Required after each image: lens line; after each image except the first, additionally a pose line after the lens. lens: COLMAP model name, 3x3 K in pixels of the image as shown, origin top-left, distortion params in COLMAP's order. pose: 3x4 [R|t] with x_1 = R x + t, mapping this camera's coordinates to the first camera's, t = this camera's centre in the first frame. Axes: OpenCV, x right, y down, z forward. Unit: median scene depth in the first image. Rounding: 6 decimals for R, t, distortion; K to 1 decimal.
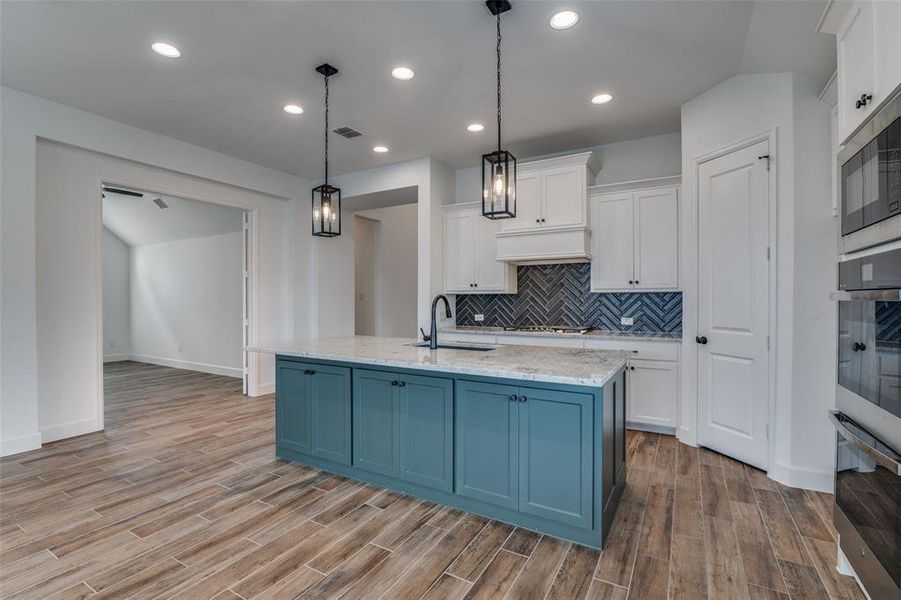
lens RADIAL K [[416.4, 0, 448.2], [0, 416.4, 298.6], [0, 0, 1]] dist [-0.015129, 0.000240]
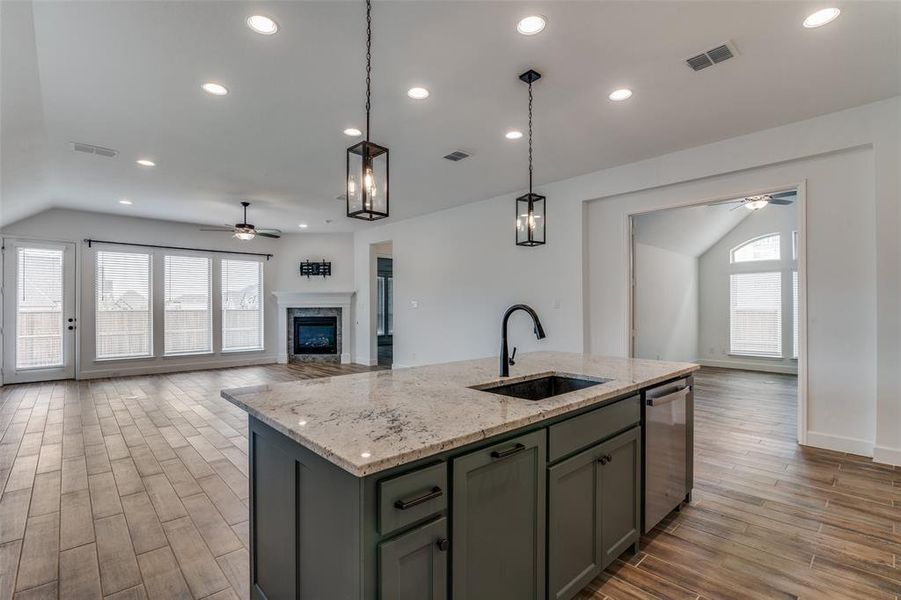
lens RADIAL K [[414.6, 0, 446.9], [0, 414.6, 304.5], [0, 0, 1]] dist [-0.021586, 0.000374]
pose [[-0.293531, -0.004597, -0.955939, 0.659840], [0.002416, 0.999982, -0.005551, -0.005731], [0.955947, -0.003939, -0.293514, 1.041646]]
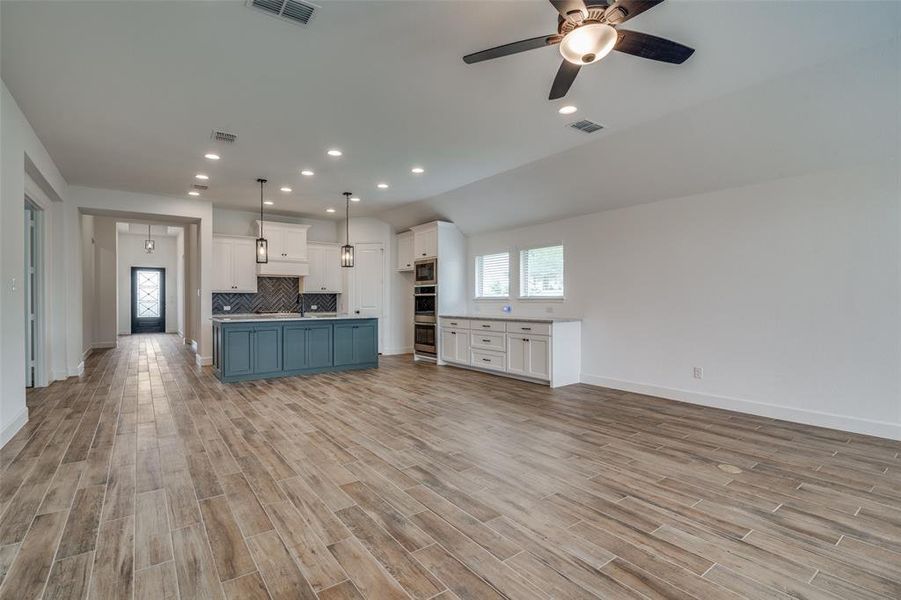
lens RADIAL K [[418.5, 0, 442.0], [0, 418.5, 300.2], [0, 0, 1]] dist [-0.017487, 0.000139]
pose [[0.403156, 0.000363, 0.915131, -1.707389], [0.000602, 1.000000, -0.000662, 0.029637], [-0.915131, 0.000818, 0.403156, -0.592690]]
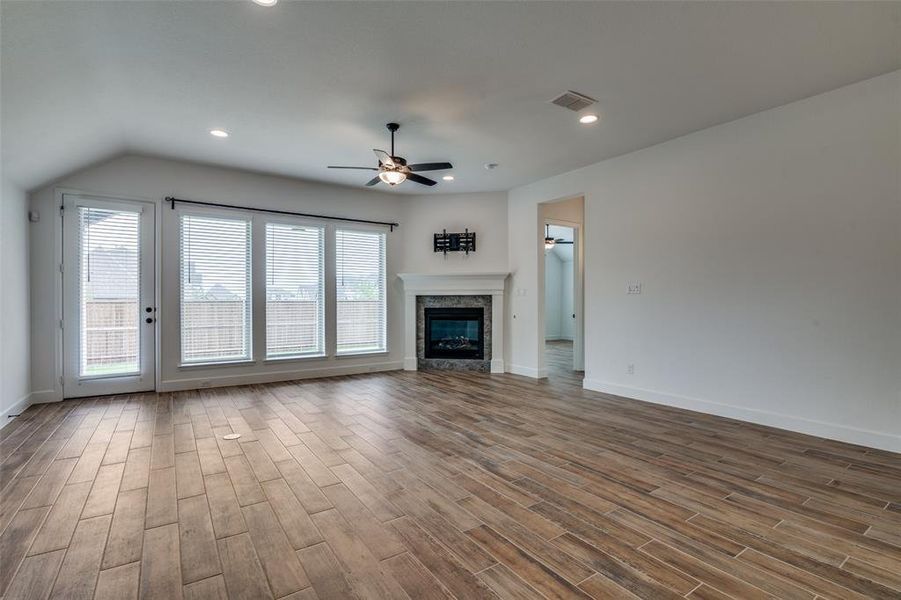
lens RADIAL K [[418.6, 0, 445.3], [0, 418.6, 304.3], [0, 0, 1]] dist [-0.018899, 0.000113]
pose [[-0.438019, 0.006394, -0.898943, 0.095818], [0.000885, 0.999977, 0.006681, 0.030158], [0.898965, 0.002130, -0.438015, 0.192485]]
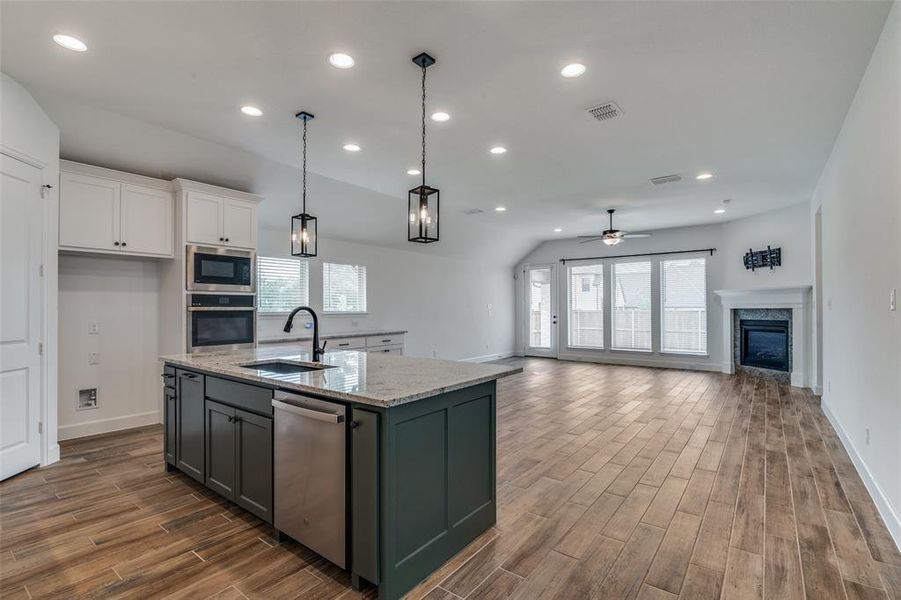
lens RADIAL K [[418.6, 0, 445.3], [0, 418.6, 304.3], [0, 0, 1]] dist [-0.018899, 0.000113]
pose [[-0.991261, 0.002422, 0.131892, -0.436778], [0.001040, 0.999944, -0.010547, -0.002852], [-0.131910, -0.010318, -0.991208, 1.801373]]
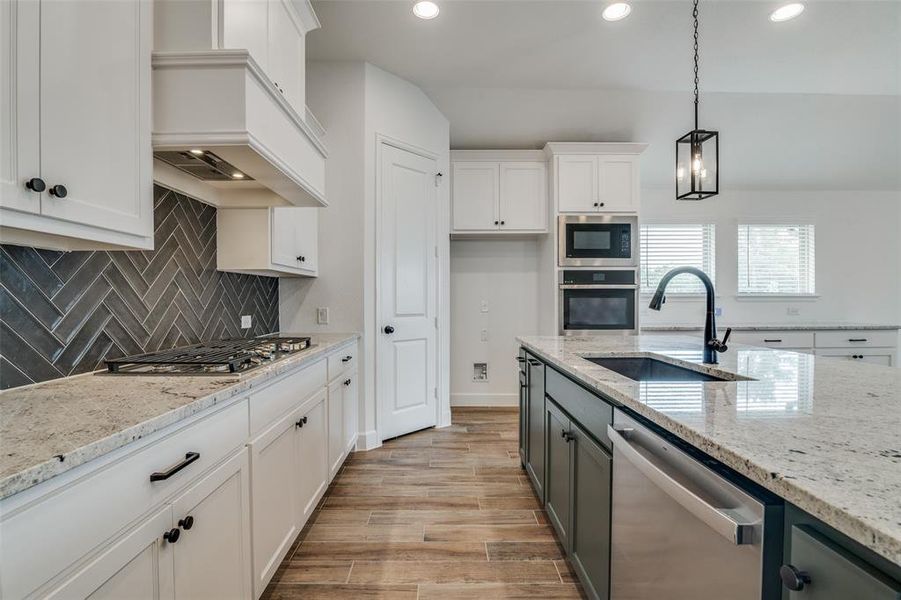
lens RADIAL K [[418.6, 0, 445.3], [0, 418.6, 304.3], [0, 0, 1]] dist [-0.018899, 0.000113]
pose [[-0.503564, -0.010418, 0.863895, -0.316993], [0.000576, 0.999923, 0.012395, 0.031534], [-0.863957, 0.006739, -0.503520, 1.479349]]
